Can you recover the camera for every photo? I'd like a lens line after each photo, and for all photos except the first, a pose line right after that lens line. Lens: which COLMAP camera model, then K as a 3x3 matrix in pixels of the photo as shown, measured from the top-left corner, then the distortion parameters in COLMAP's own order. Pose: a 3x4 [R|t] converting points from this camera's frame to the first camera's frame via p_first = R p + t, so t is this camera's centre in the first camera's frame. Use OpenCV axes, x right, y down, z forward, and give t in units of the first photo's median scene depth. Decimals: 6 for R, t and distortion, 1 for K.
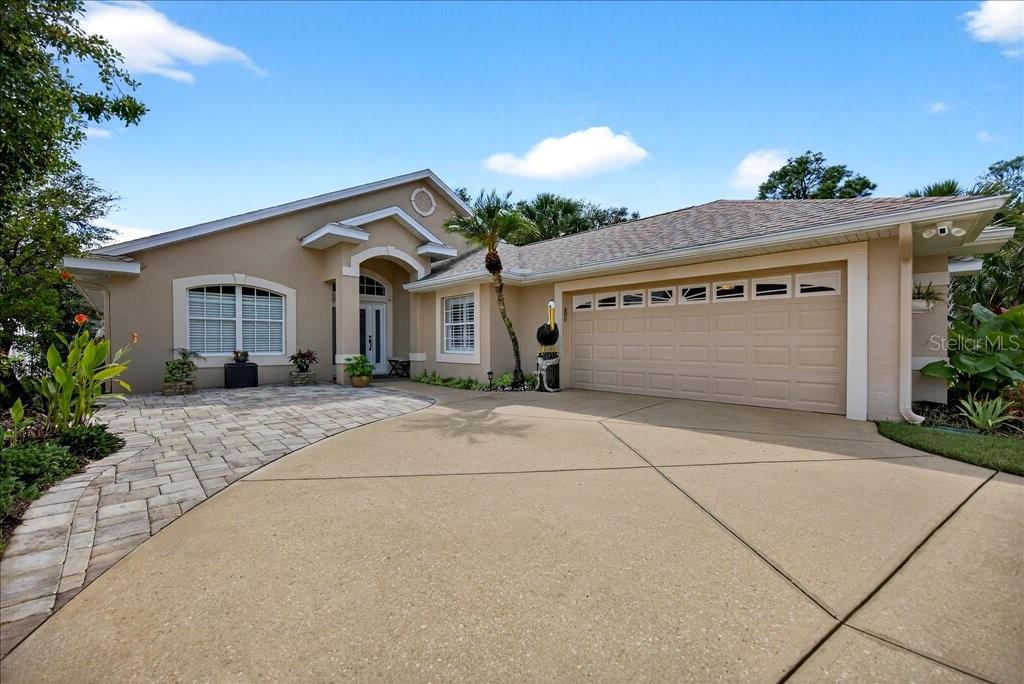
lens RADIAL K [[398.7, 0, 528.5], [0, 398.7, 344.4], [0, 0, 1]] dist [-0.027322, 0.000162]
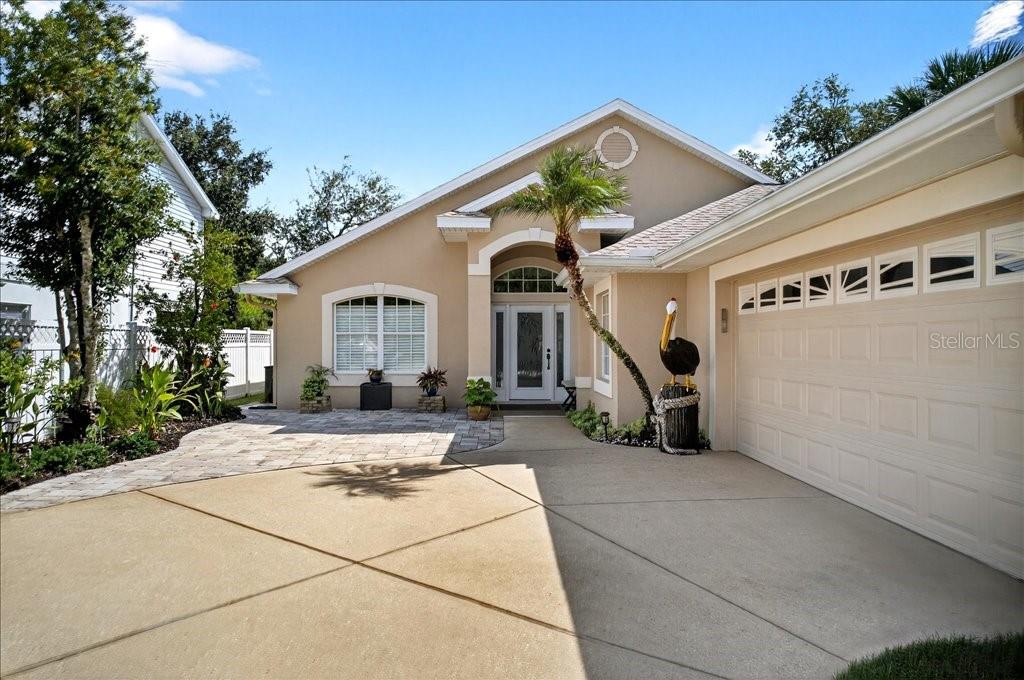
lens RADIAL K [[658.1, 0, 512.0], [0, 658.1, 340.0], [0, 0, 1]] dist [-0.028383, 0.000493]
pose [[0.721915, -0.001322, -0.691980, 0.529194], [-0.006138, 0.999947, -0.008313, -0.037871], [0.691954, 0.010249, 0.721868, 0.122475]]
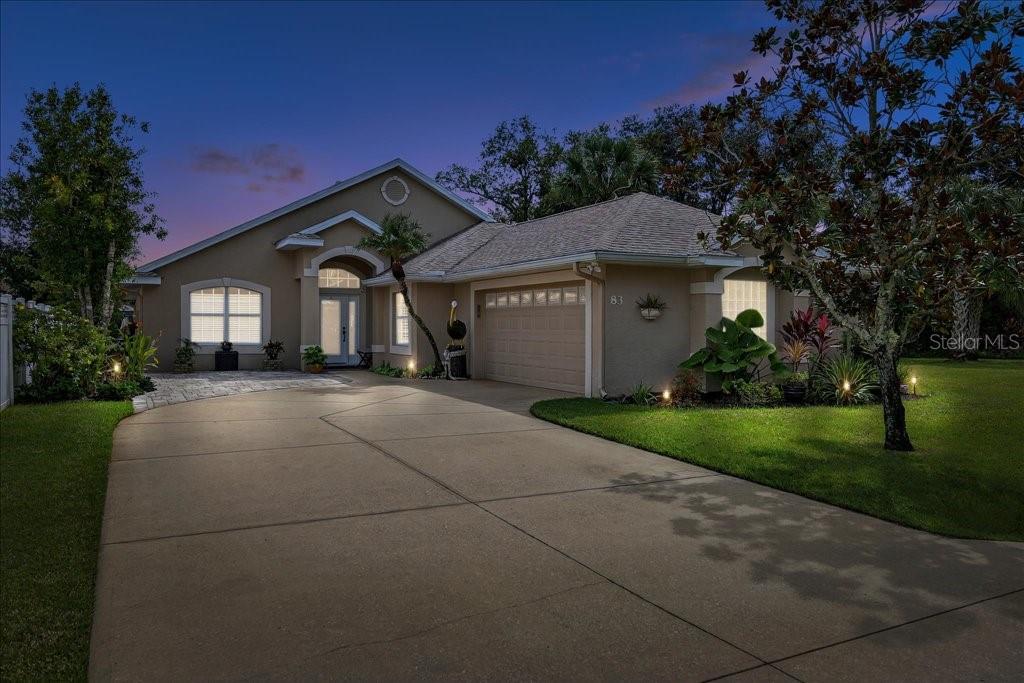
lens RADIAL K [[727.0, 0, 511.1], [0, 727.0, 325.6], [0, 0, 1]] dist [-0.002431, -0.000636]
pose [[0.949942, 0.005712, -0.312374, 0.812230], [-0.008739, 0.999927, -0.008292, -0.019747], [0.312304, 0.010607, 0.949923, -0.873283]]
